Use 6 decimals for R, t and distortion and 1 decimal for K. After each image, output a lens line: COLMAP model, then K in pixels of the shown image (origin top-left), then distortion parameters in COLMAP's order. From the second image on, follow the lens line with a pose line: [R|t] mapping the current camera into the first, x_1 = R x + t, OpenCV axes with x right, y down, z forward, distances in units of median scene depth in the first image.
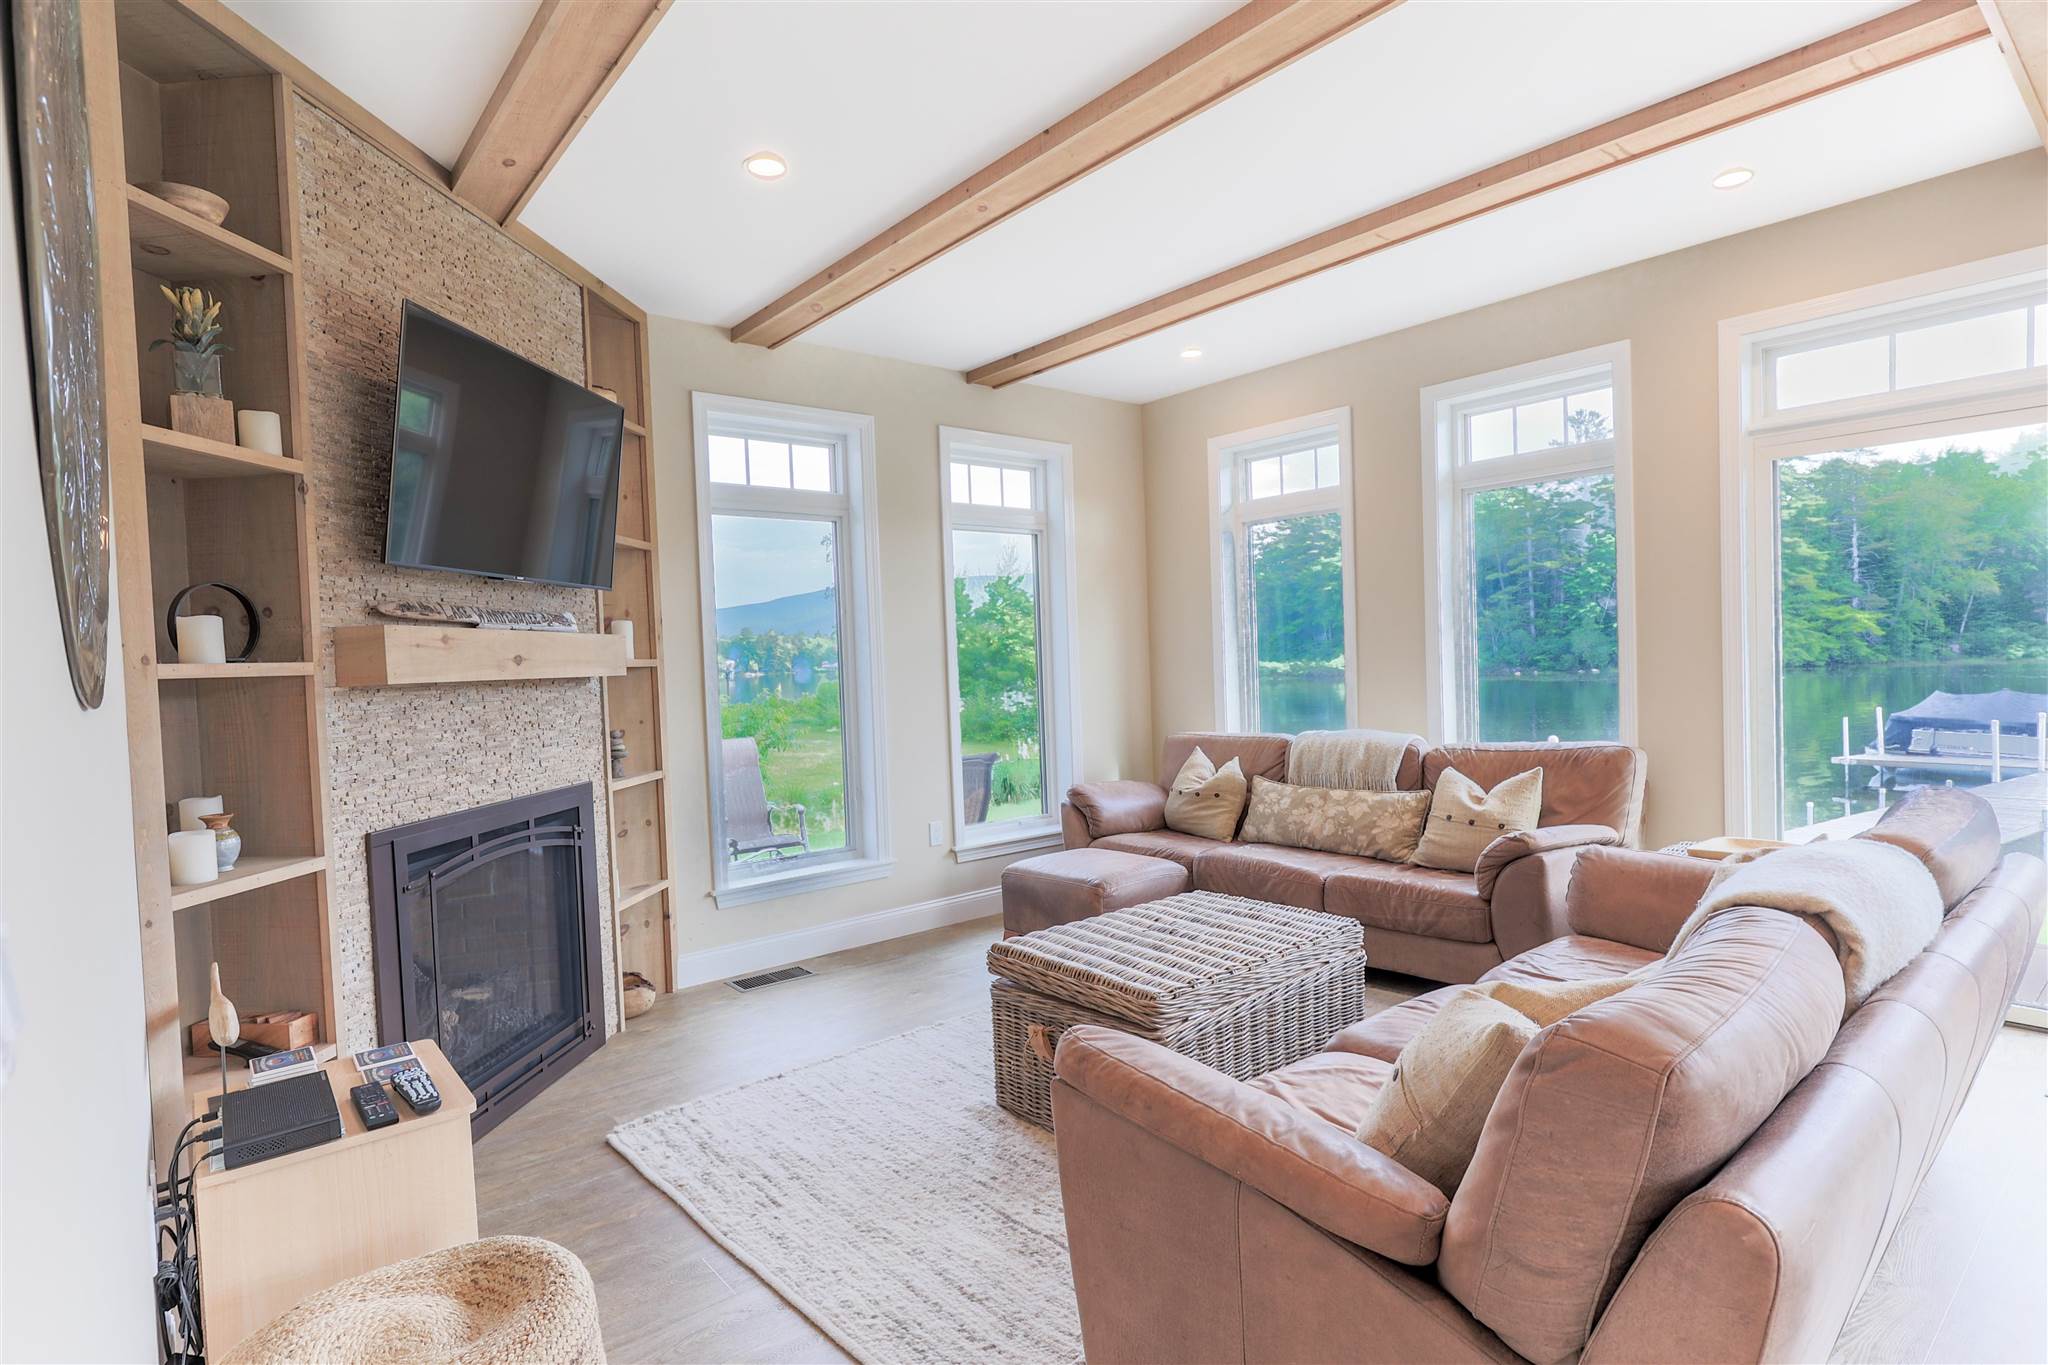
lens RADIAL K [[1030.9, 0, 1016.6], [0, 1030.9, 692.1], [0, 0, 1]] dist [-0.004658, -0.000011]
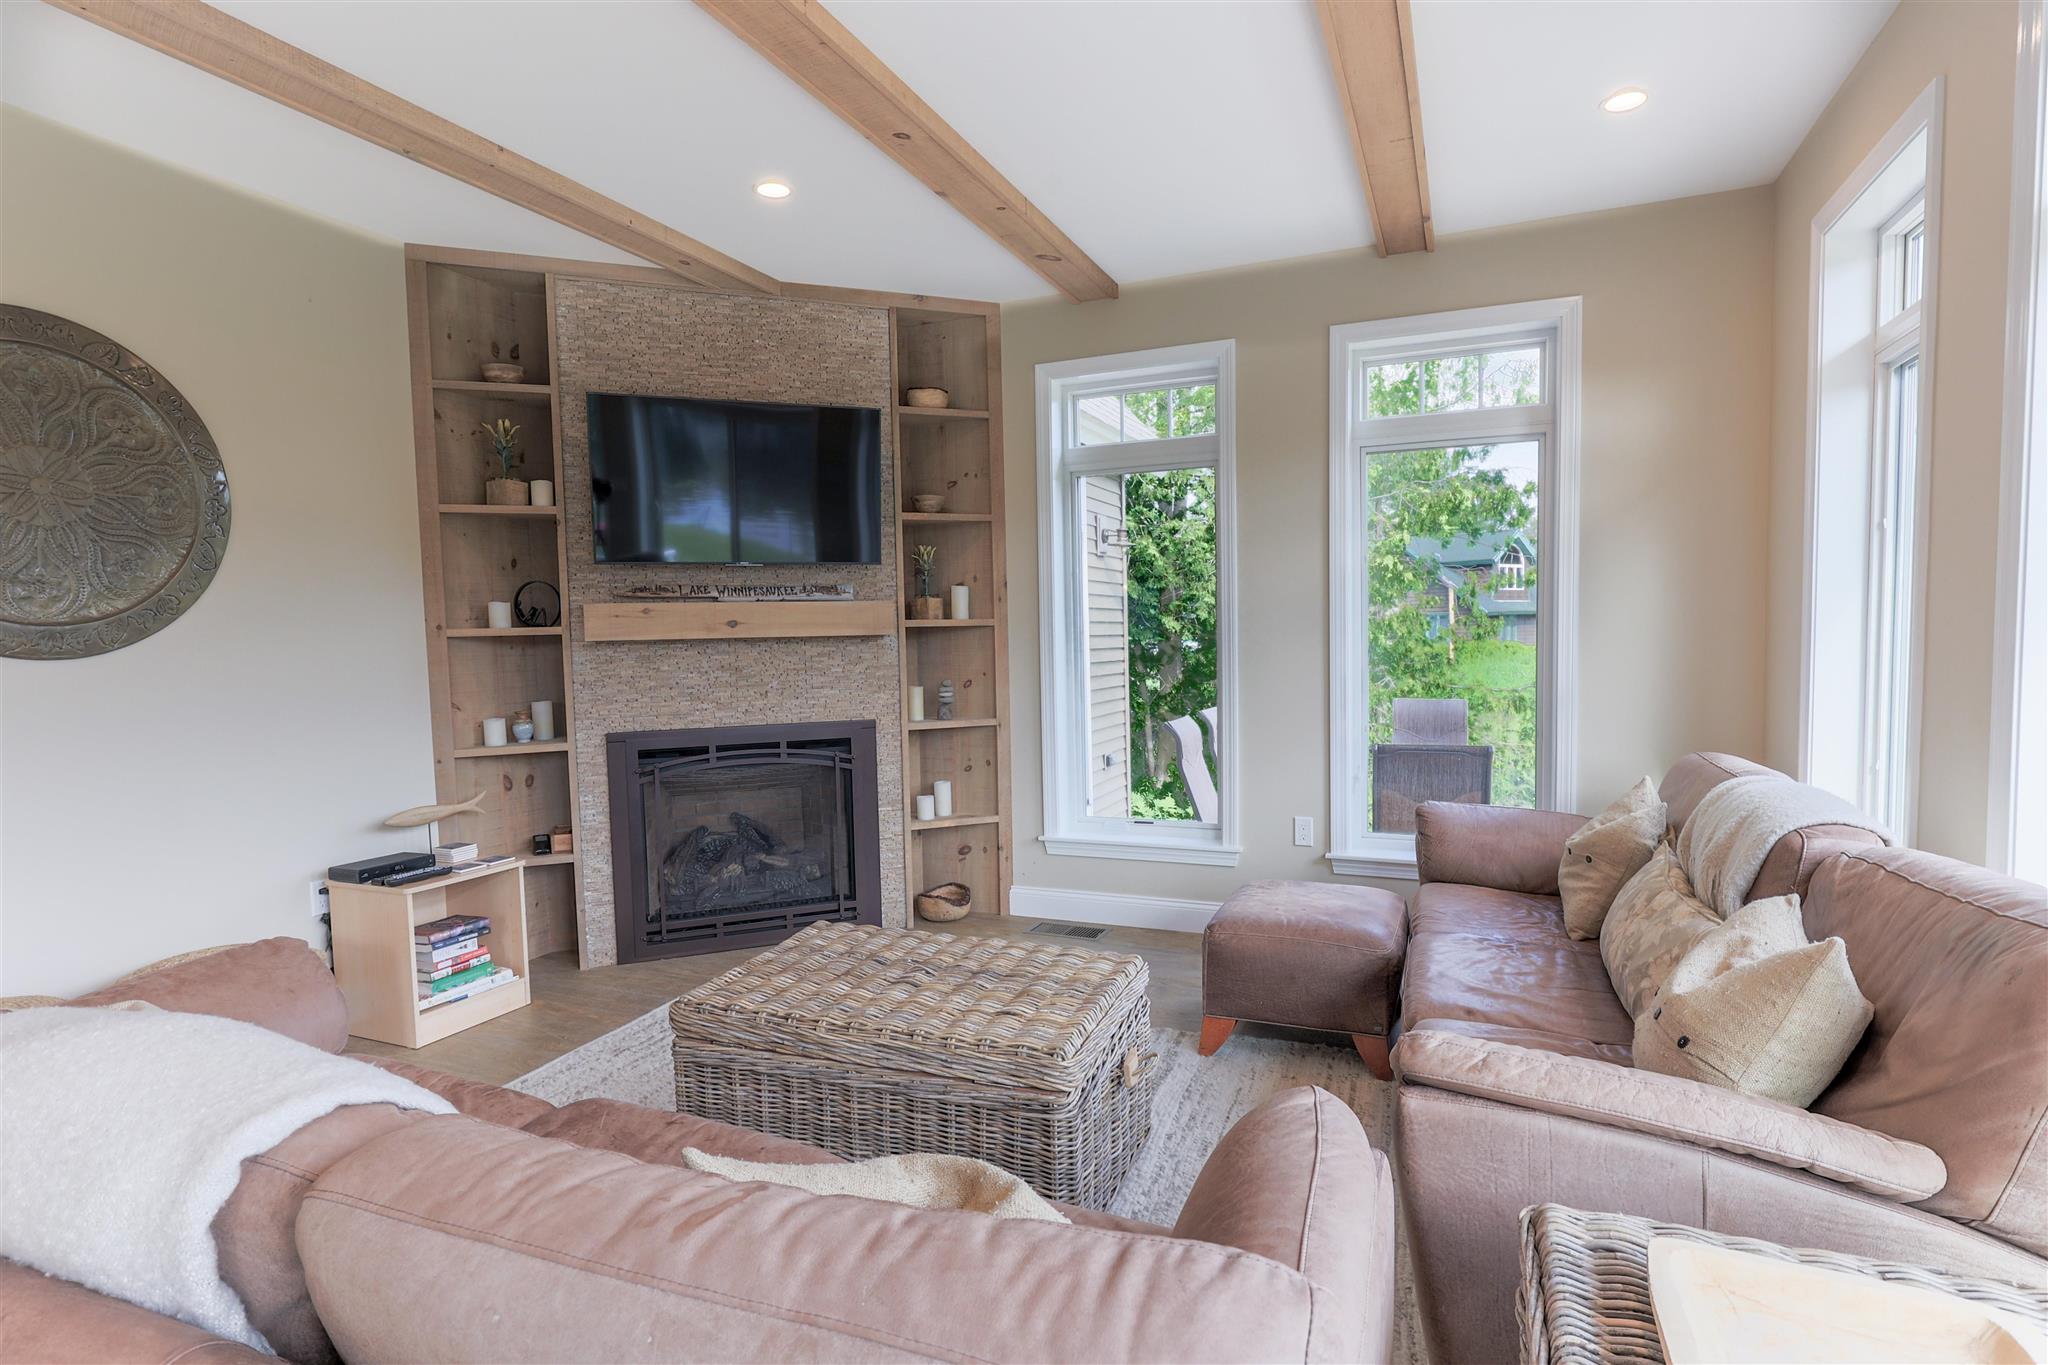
lens RADIAL K [[1013.8, 0, 1022.6], [0, 1013.8, 694.5], [0, 0, 1]] dist [-0.037518, 0.000064]
pose [[0.459230, 0.083524, -0.884382, 0.997571], [-0.023206, 0.996358, 0.082049, -0.063482], [0.888014, -0.017156, 0.459495, 0.809925]]
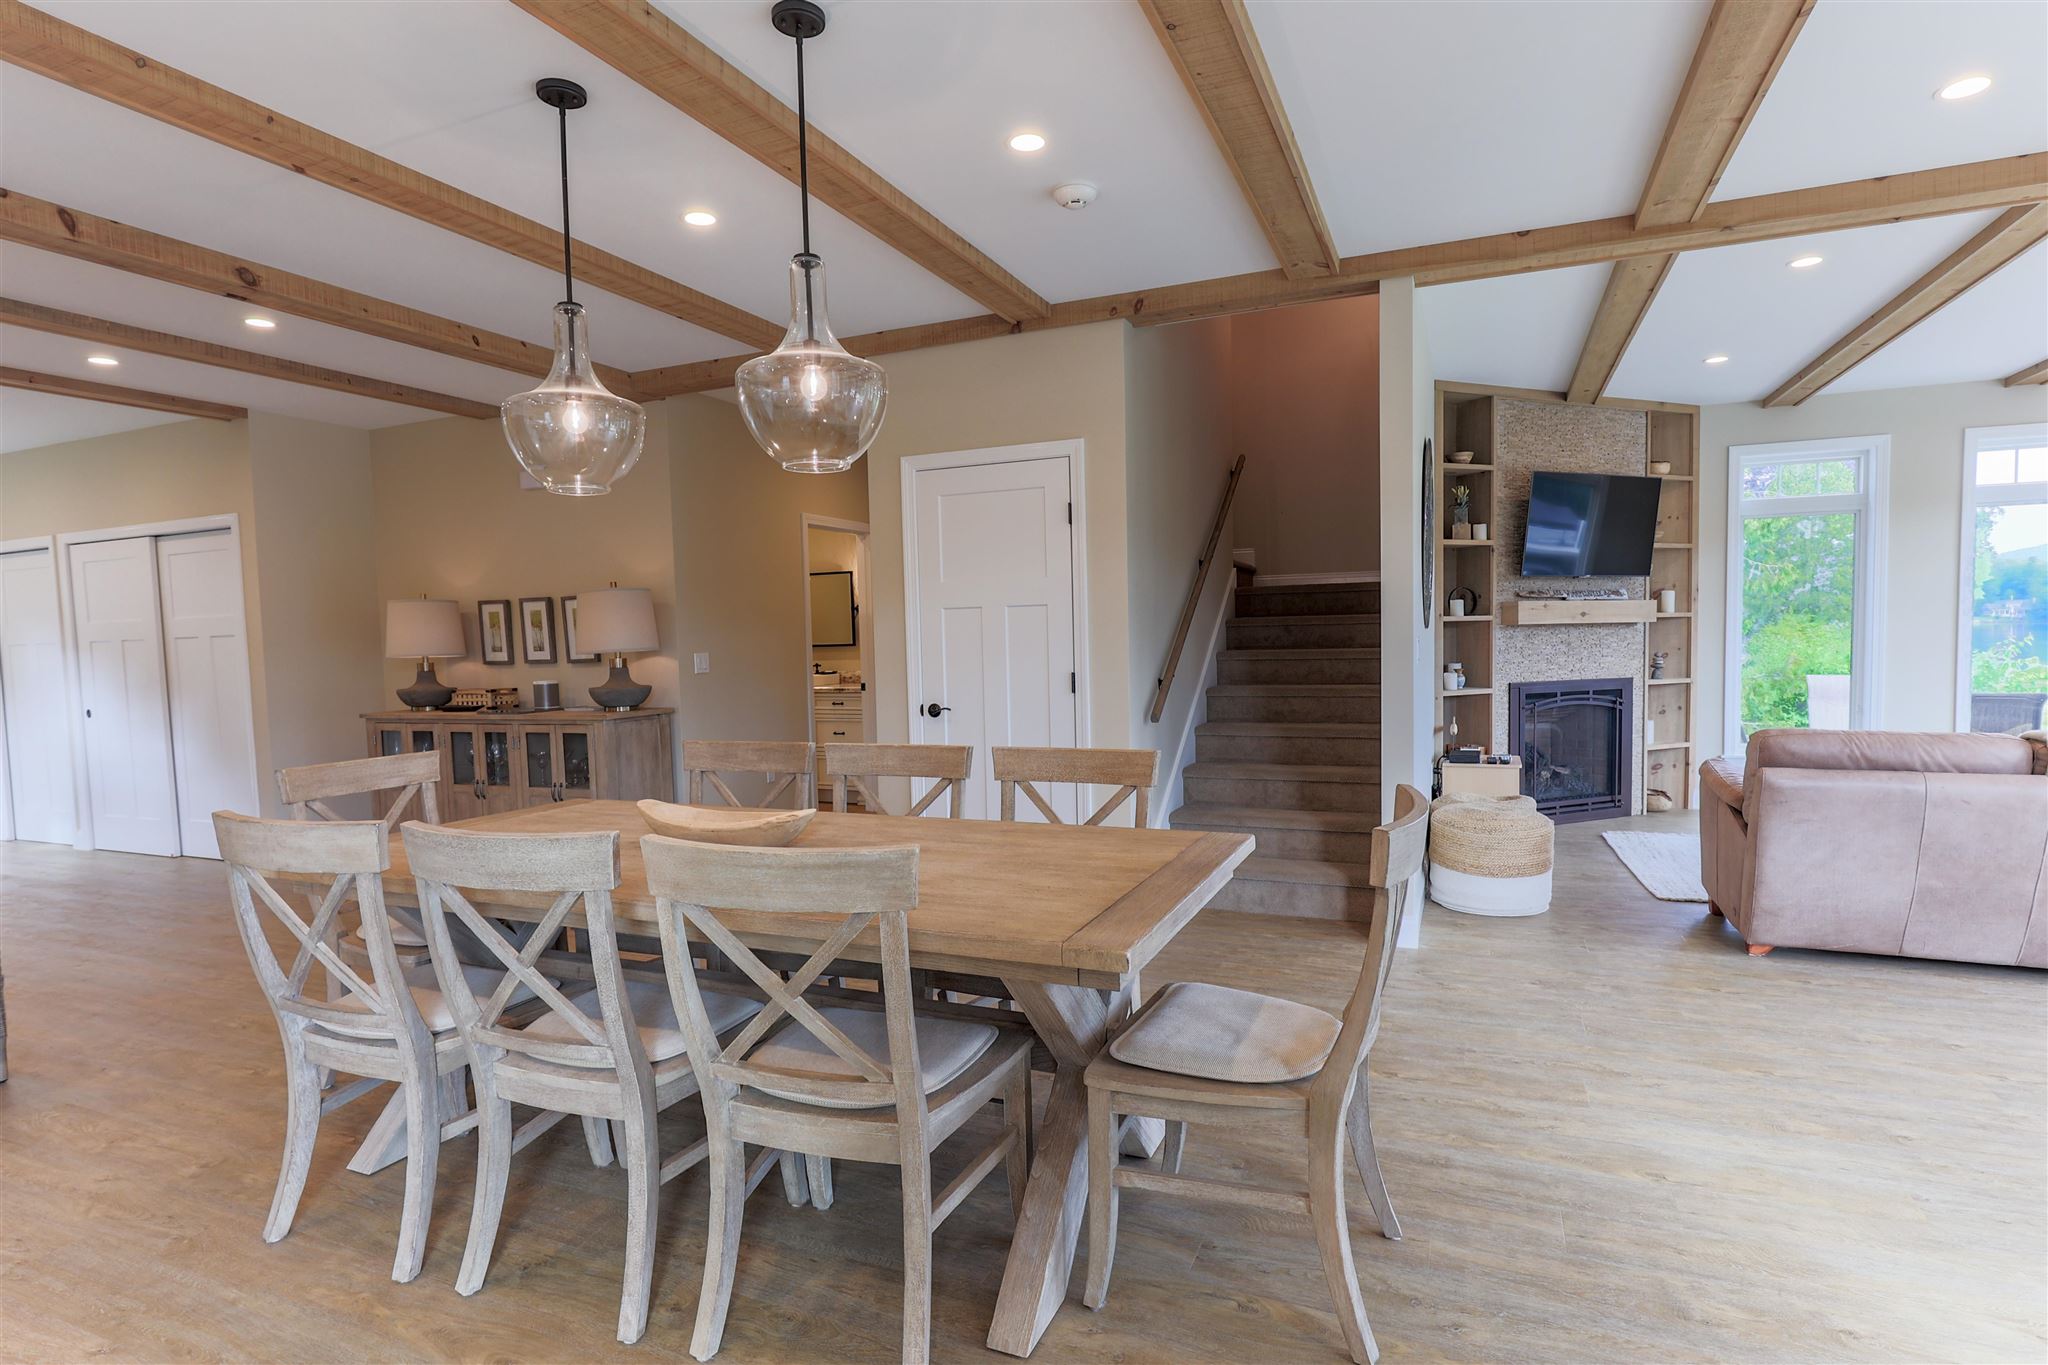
lens RADIAL K [[1036.8, 0, 1049.3], [0, 1036.8, 688.4], [0, 0, 1]] dist [-0.004432, 0.000773]
pose [[0.468197, 0.073939, -0.880525, 1.034870], [-0.024637, 0.997198, 0.070637, -0.001874], [0.883281, -0.011379, 0.468706, -1.142354]]
